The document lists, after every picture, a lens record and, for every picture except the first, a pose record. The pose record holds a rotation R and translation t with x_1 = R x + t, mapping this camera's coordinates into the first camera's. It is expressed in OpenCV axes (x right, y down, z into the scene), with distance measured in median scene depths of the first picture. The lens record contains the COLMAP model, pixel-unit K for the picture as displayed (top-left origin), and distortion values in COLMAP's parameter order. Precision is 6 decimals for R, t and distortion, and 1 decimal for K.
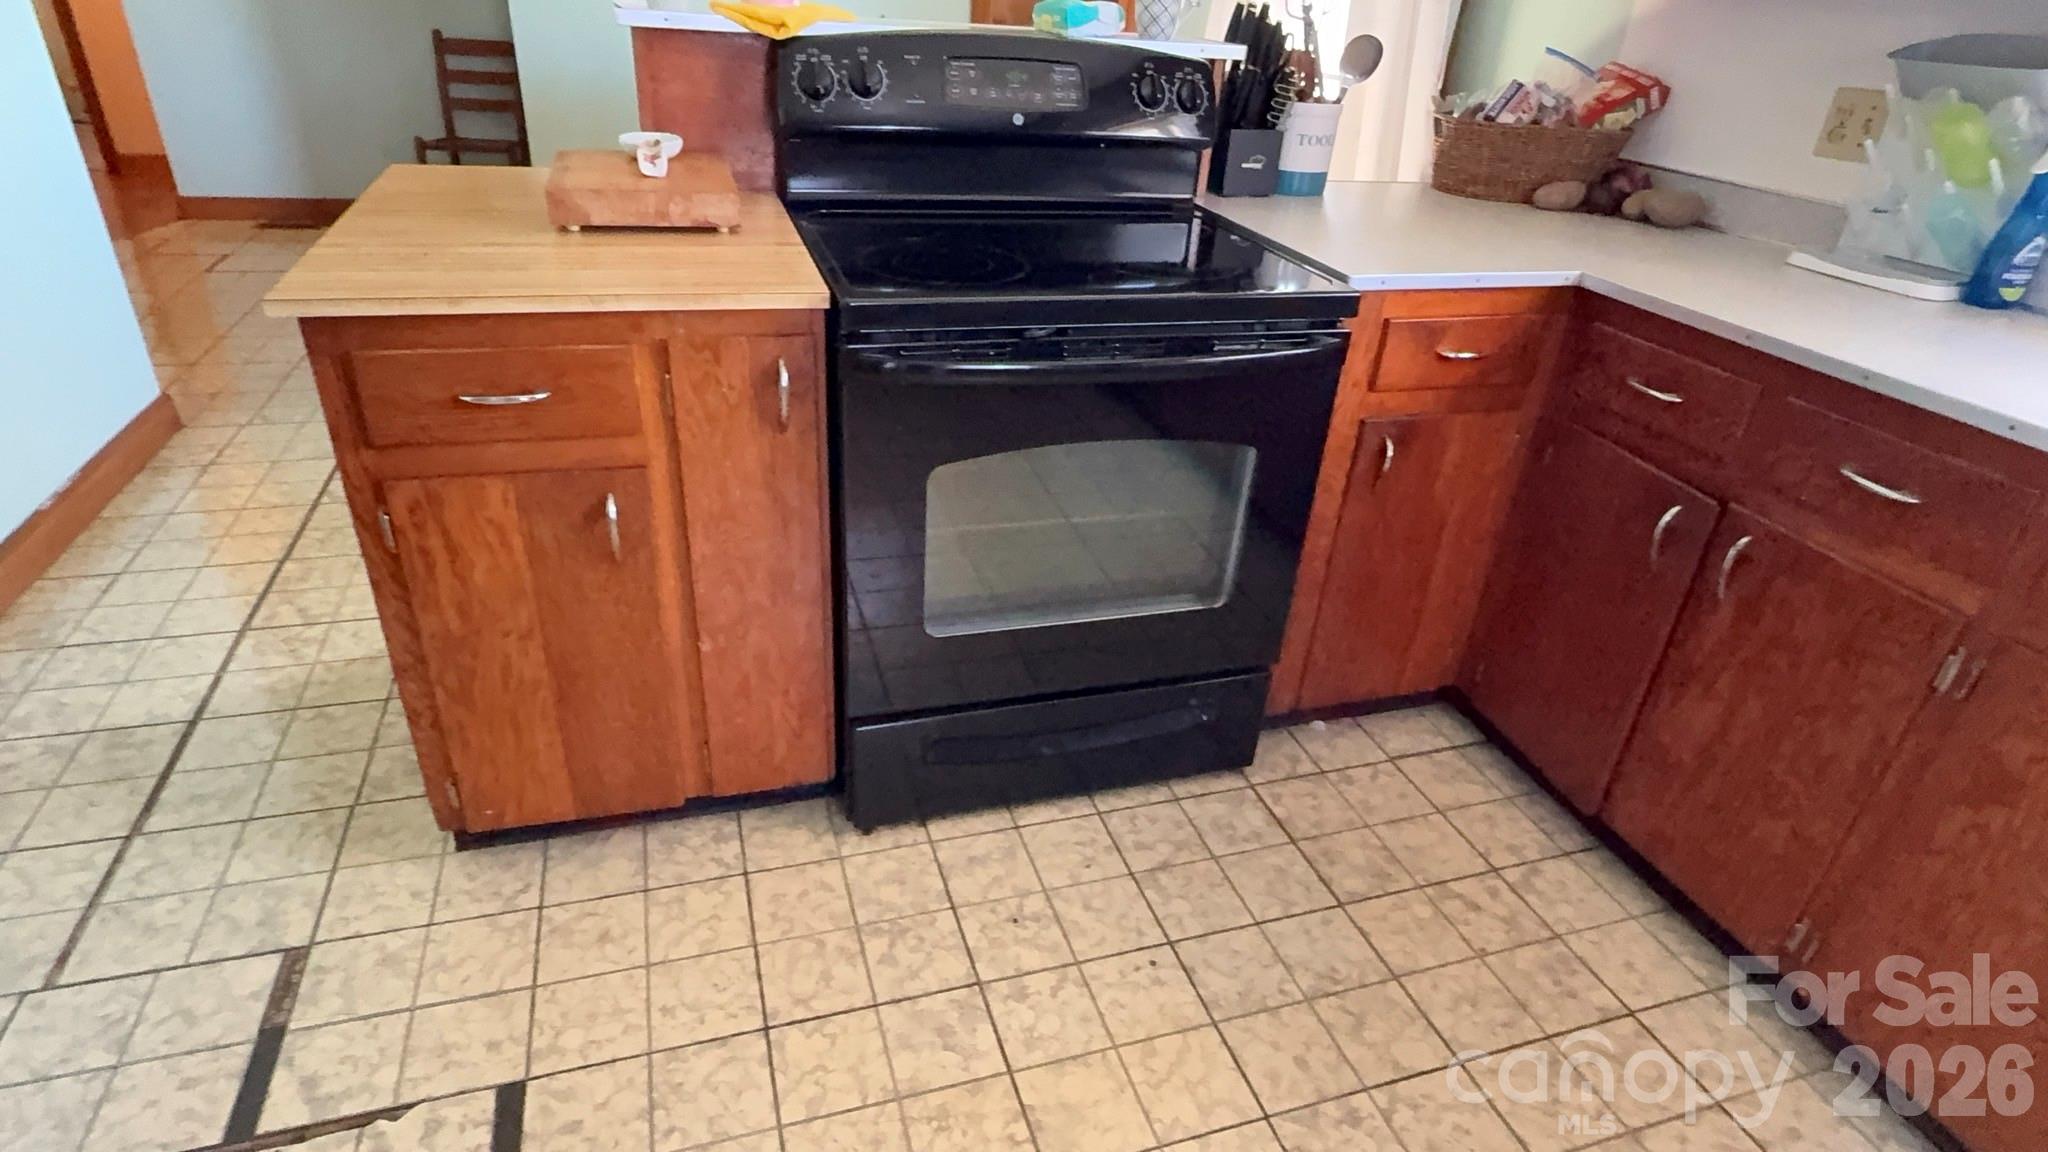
lens RADIAL K [[1083.5, 0, 1029.8], [0, 1083.5, 582.2], [0, 0, 1]] dist [0.003676, 0.000941]
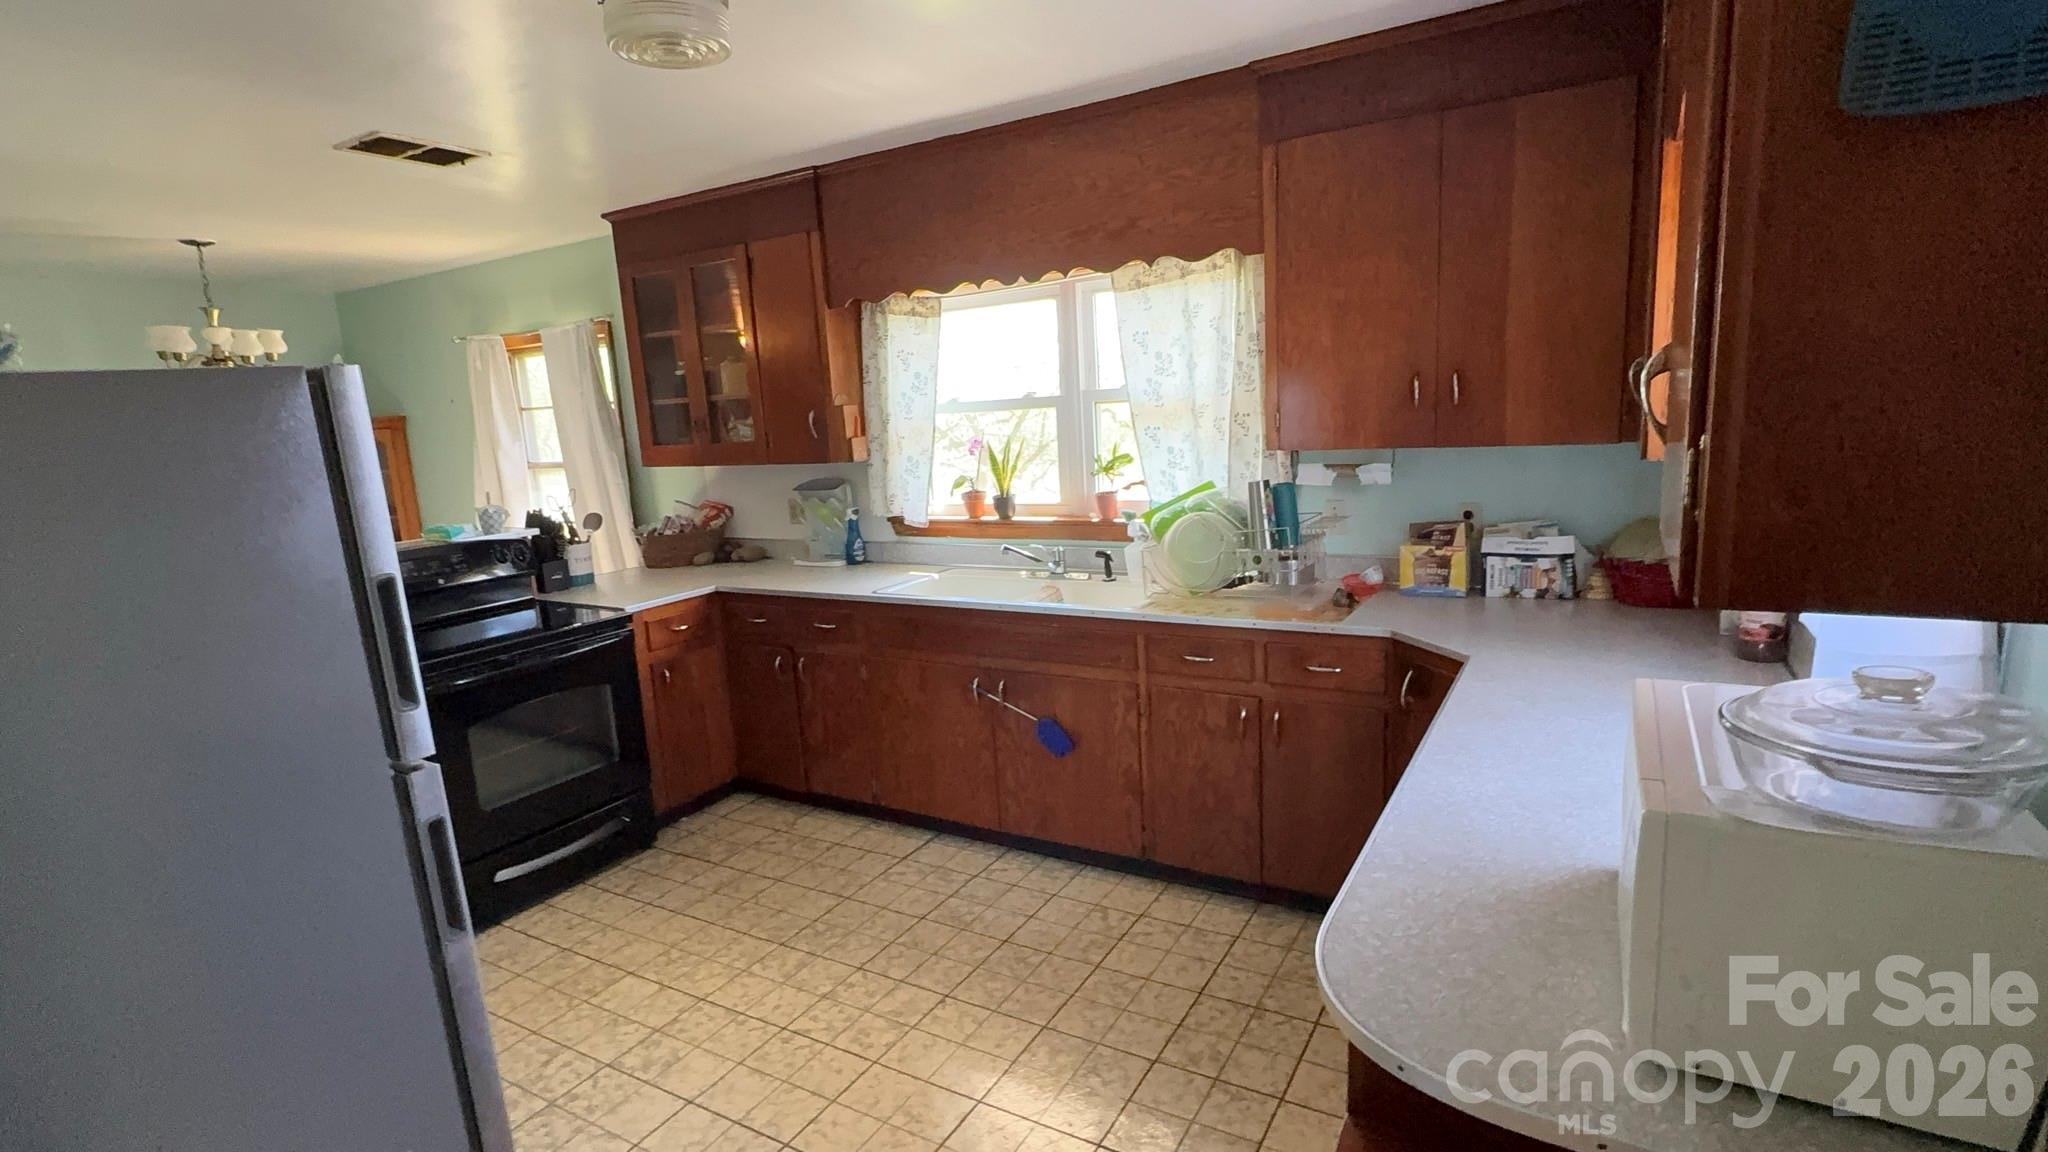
lens RADIAL K [[981.1, 0, 1021.1], [0, 981.1, 592.3], [0, 0, 1]] dist [-0.000017, -0.000380]
pose [[0.745561, -0.230198, 0.625418, -0.336701], [0.412628, 0.896385, -0.161961, 0.336442], [-0.523332, 0.378817, 0.763296, -0.953422]]
